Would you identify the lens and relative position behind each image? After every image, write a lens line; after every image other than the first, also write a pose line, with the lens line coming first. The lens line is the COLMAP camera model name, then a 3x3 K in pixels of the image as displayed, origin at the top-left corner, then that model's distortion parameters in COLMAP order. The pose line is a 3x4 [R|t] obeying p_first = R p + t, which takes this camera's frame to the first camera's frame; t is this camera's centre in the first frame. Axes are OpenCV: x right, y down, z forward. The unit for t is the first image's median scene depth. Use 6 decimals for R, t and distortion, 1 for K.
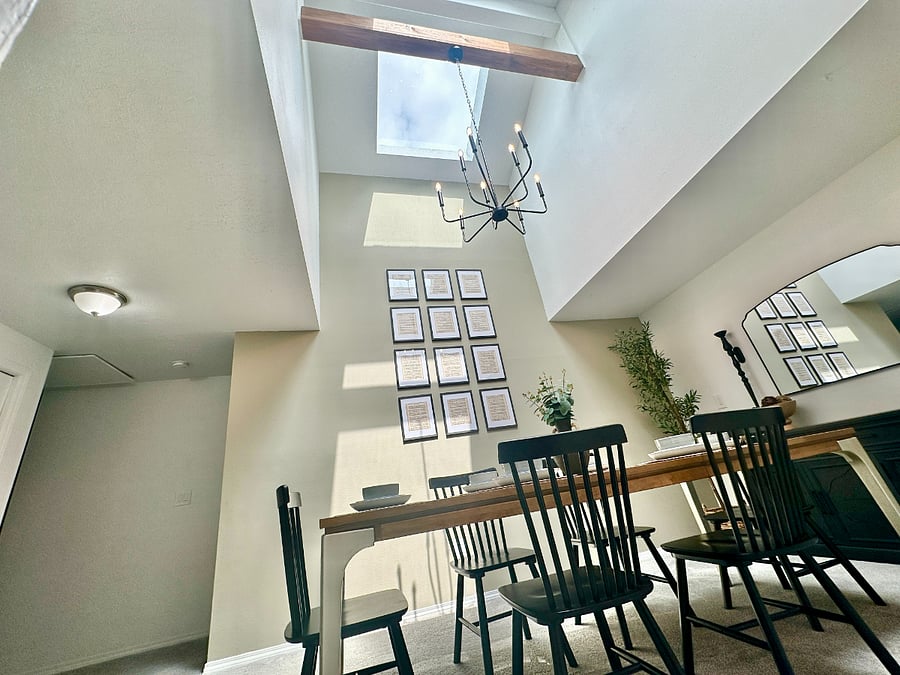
lens RADIAL K [[358.3, 0, 450.0], [0, 358.3, 337.5], [0, 0, 1]] dist [0.000513, 0.000212]
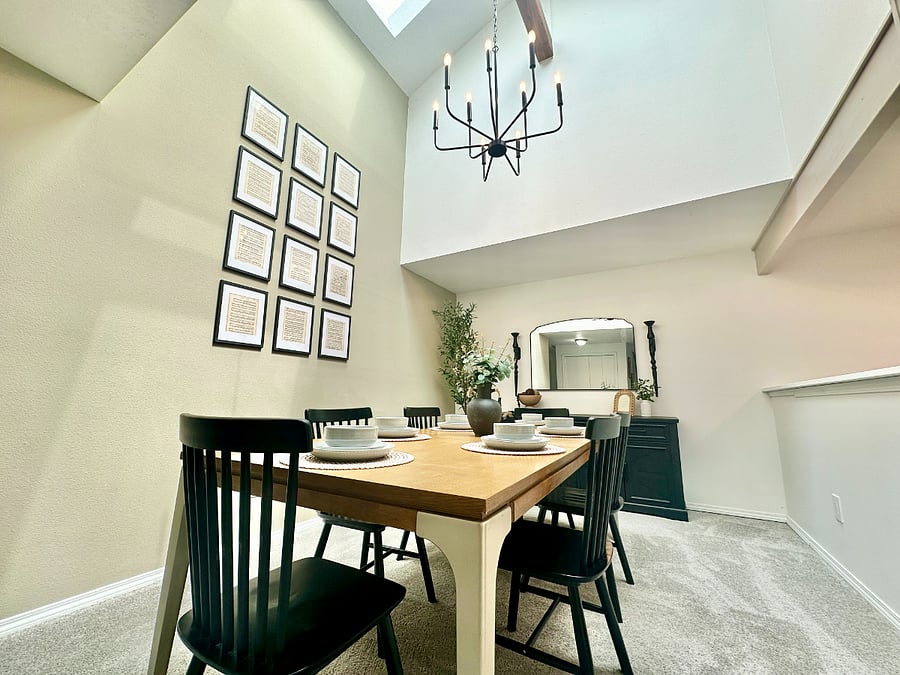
lens RADIAL K [[359.6, 0, 450.0], [0, 359.6, 337.5], [0, 0, 1]] dist [-0.001778, 0.000076]
pose [[0.672294, 0.292322, 0.680124, -0.279189], [-0.407131, 0.913316, 0.009895, 0.083404], [-0.618276, -0.283552, 0.733030, 0.195780]]
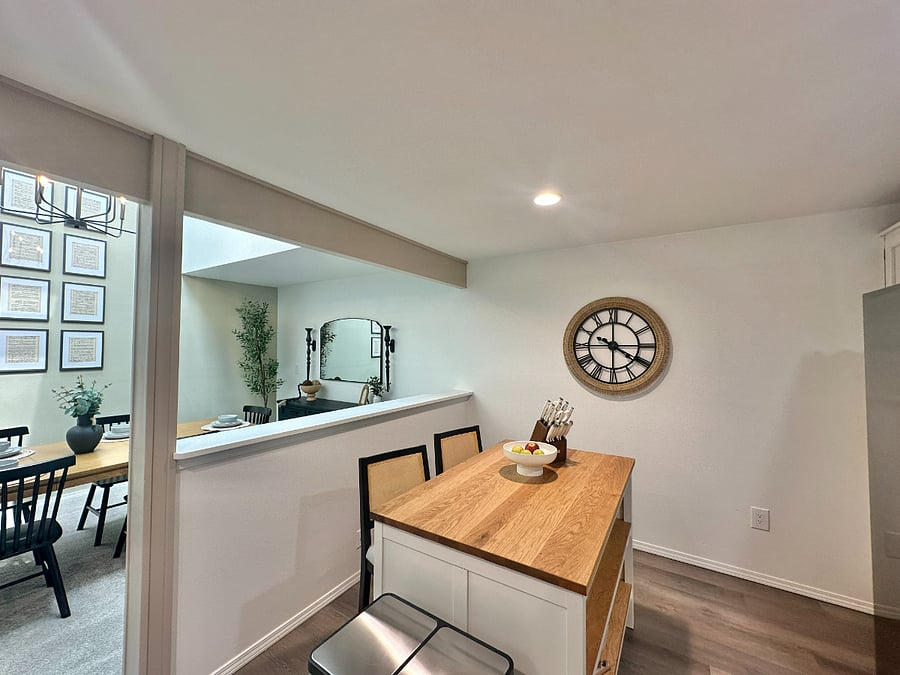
lens RADIAL K [[362.2, 0, 450.0], [0, 362.2, 337.5], [0, 0, 1]] dist [-0.000239, 0.000144]
pose [[0.707313, 0.179833, 0.683644, 0.169615], [-0.392750, 0.904071, 0.168532, -0.451323], [-0.587755, -0.387706, 0.710090, -0.380896]]
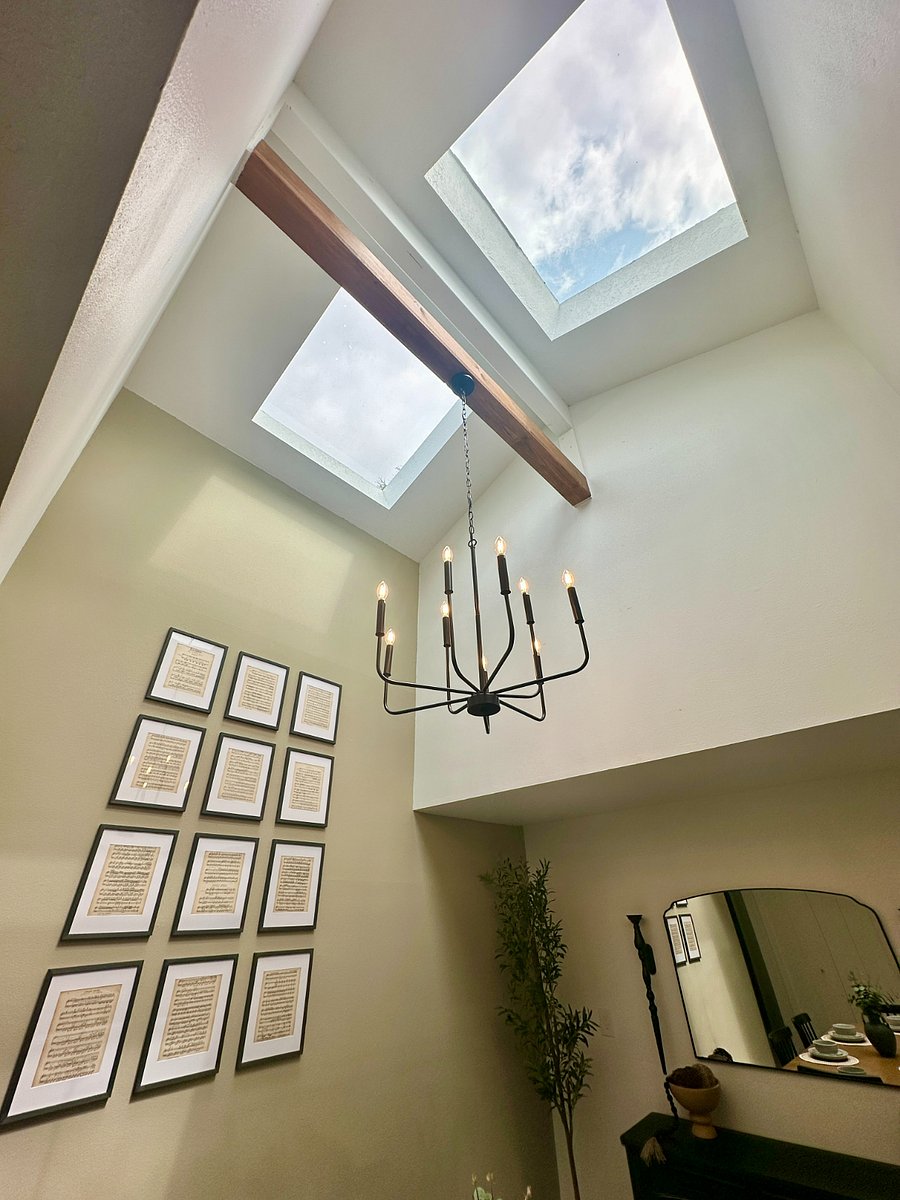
lens RADIAL K [[479.4, 0, 450.0], [0, 479.4, 600.0], [0, 0, 1]] dist [-0.001778, 0.000076]
pose [[0.824409, 0.416699, 0.383029, -0.148793], [-0.322763, 0.902035, -0.286631, -0.184084], [-0.464945, 0.112674, 0.878141, 0.287263]]
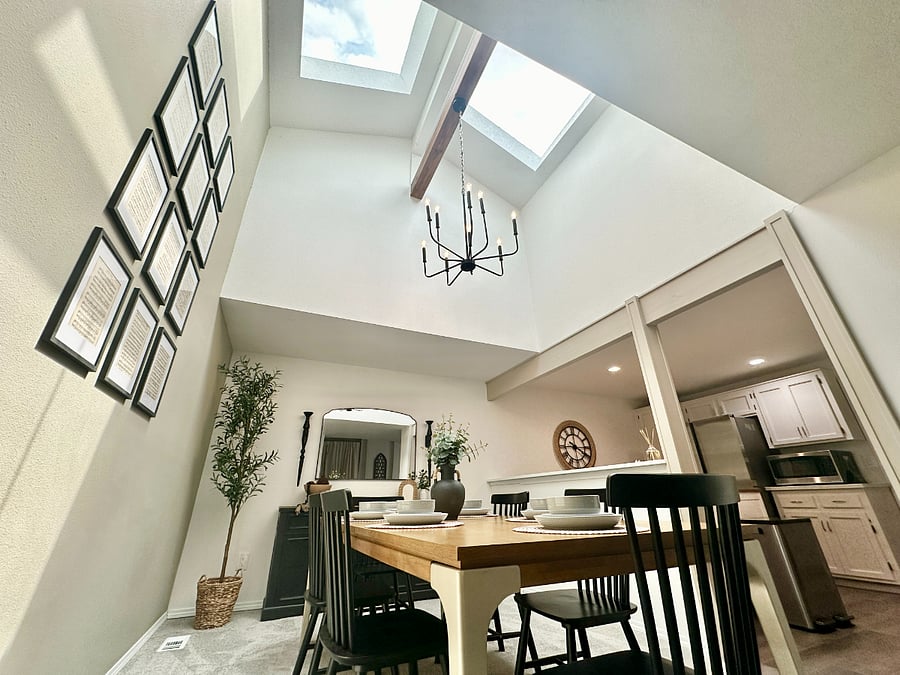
lens RADIAL K [[358.3, 0, 450.0], [0, 358.3, 337.5], [0, 0, 1]] dist [0.000513, 0.000212]
pose [[-0.189396, 0.548168, 0.814641, -0.424855], [-0.353947, 0.735766, -0.577382, 0.321246], [-0.915888, -0.397694, 0.054672, 0.616236]]
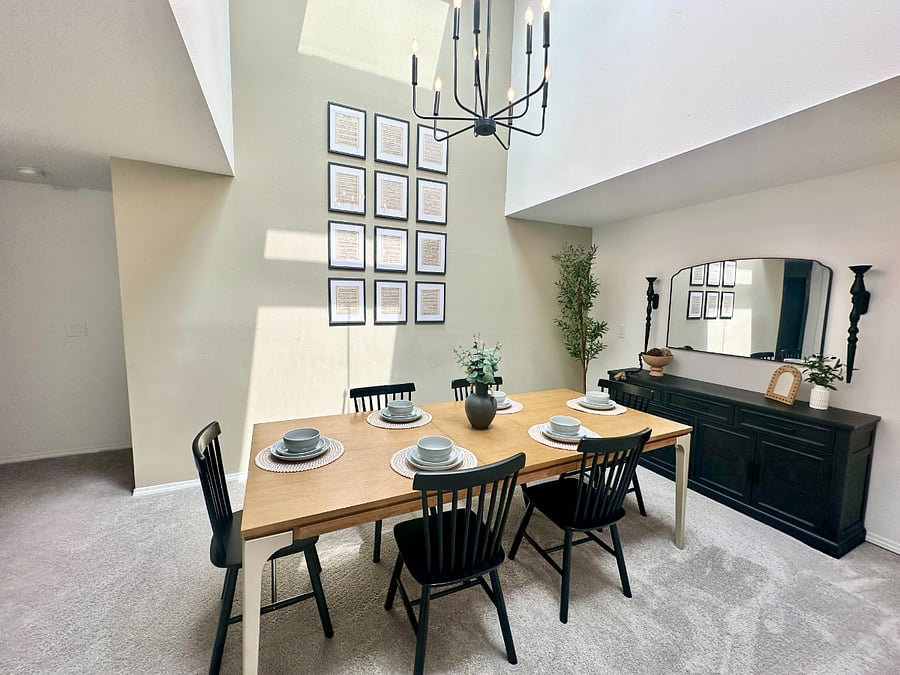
lens RADIAL K [[359.6, 0, 450.0], [0, 359.6, 337.5], [0, 0, 1]] dist [-0.001778, 0.000076]
pose [[0.960940, 0.156619, 0.228179, -0.028796], [-0.247107, 0.856822, 0.452542, -0.195905], [-0.124632, -0.491250, 0.862056, 0.077476]]
